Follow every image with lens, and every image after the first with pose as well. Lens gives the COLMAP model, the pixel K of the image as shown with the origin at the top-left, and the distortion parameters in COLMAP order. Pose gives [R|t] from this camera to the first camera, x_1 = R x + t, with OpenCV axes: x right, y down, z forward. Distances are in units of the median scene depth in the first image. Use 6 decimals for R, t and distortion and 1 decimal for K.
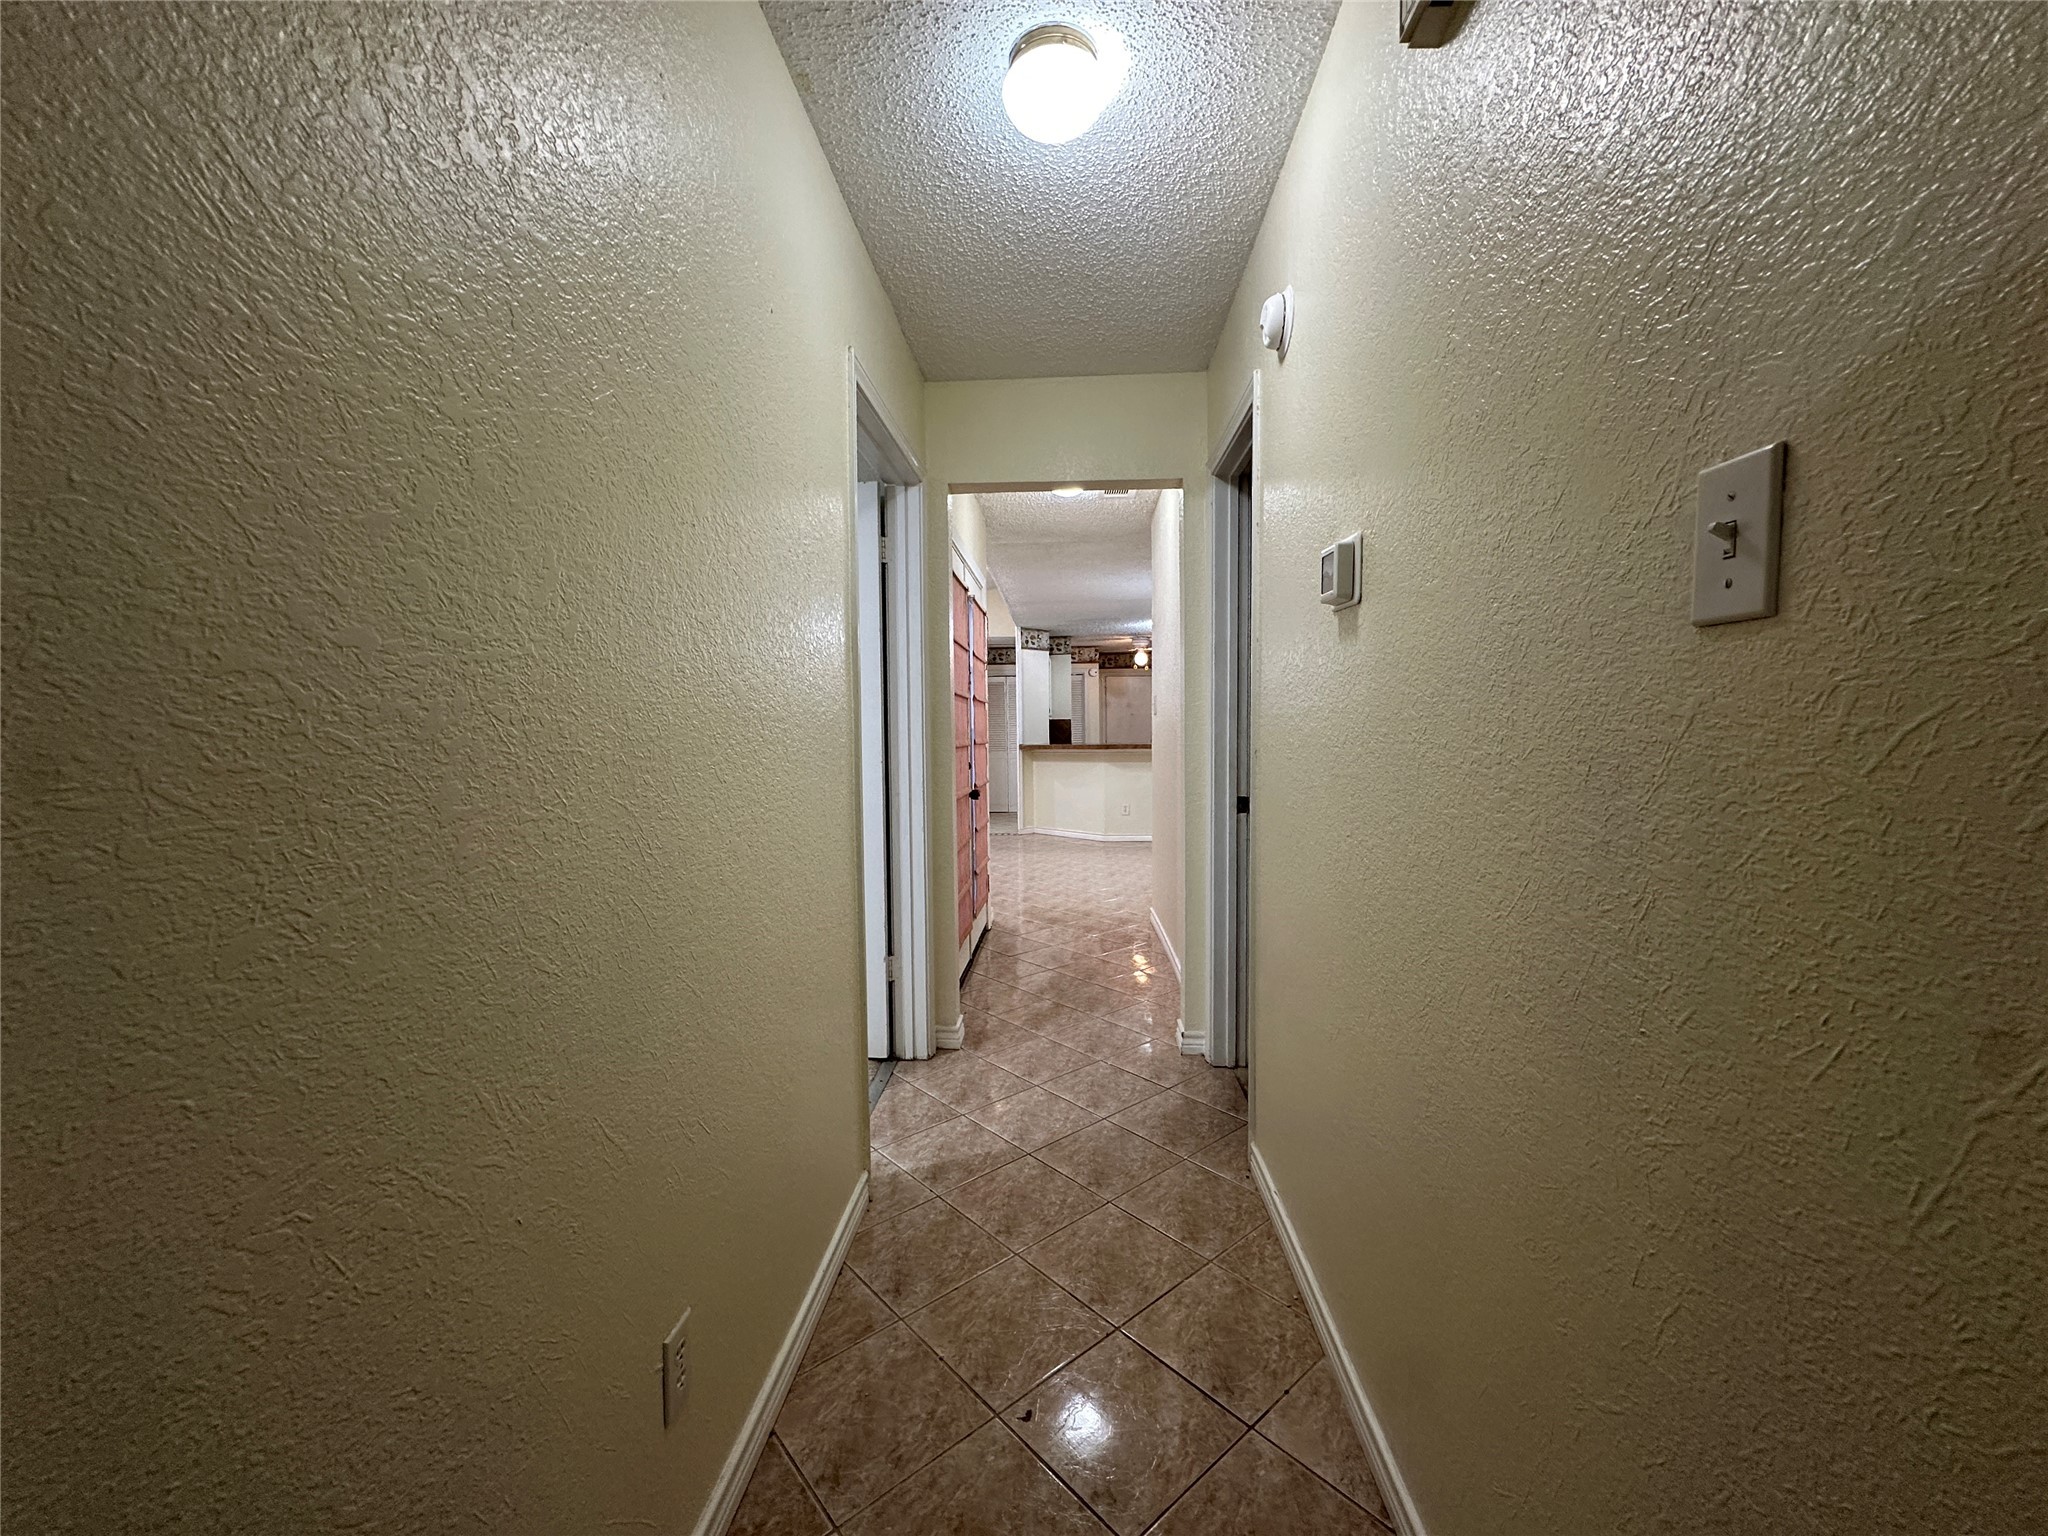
lens RADIAL K [[823.9, 0, 1022.9], [0, 823.9, 765.6], [0, 0, 1]] dist [-0.002348, -0.000340]
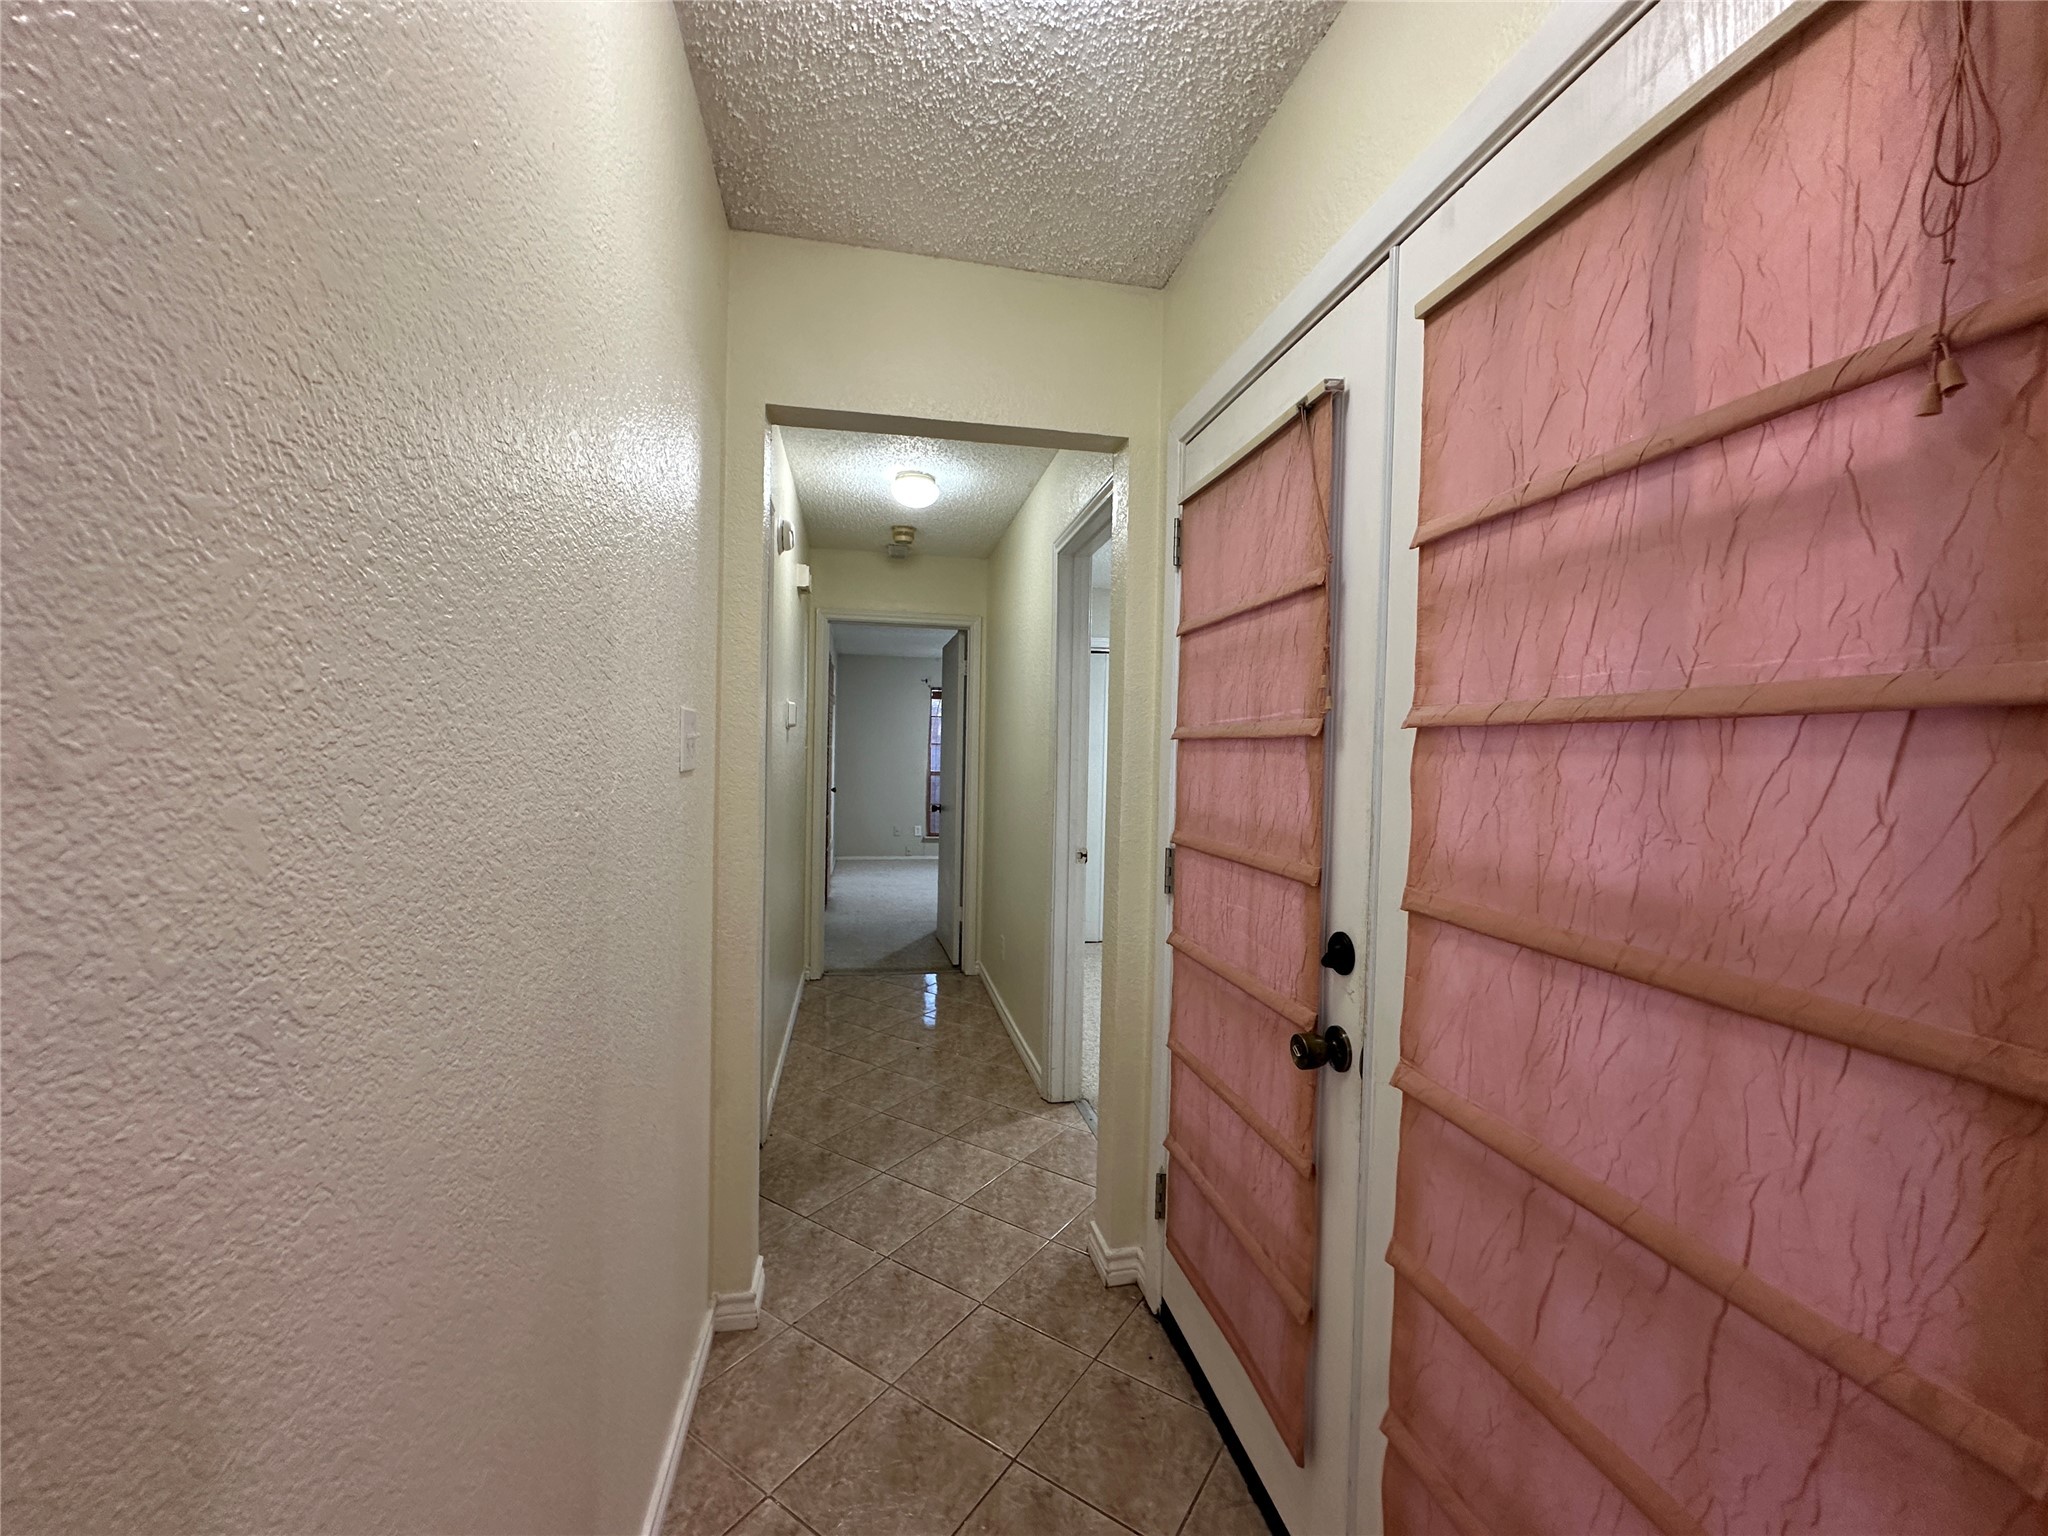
lens RADIAL K [[823.9, 0, 1023.4], [0, 823.9, 776.1], [0, 0, 1]] dist [-0.002348, -0.000340]
pose [[-0.967278, 0.006976, -0.253623, 0.195288], [-0.018737, 0.994928, 0.098827, -0.173545], [0.253026, 0.100346, -0.962241, 2.066424]]
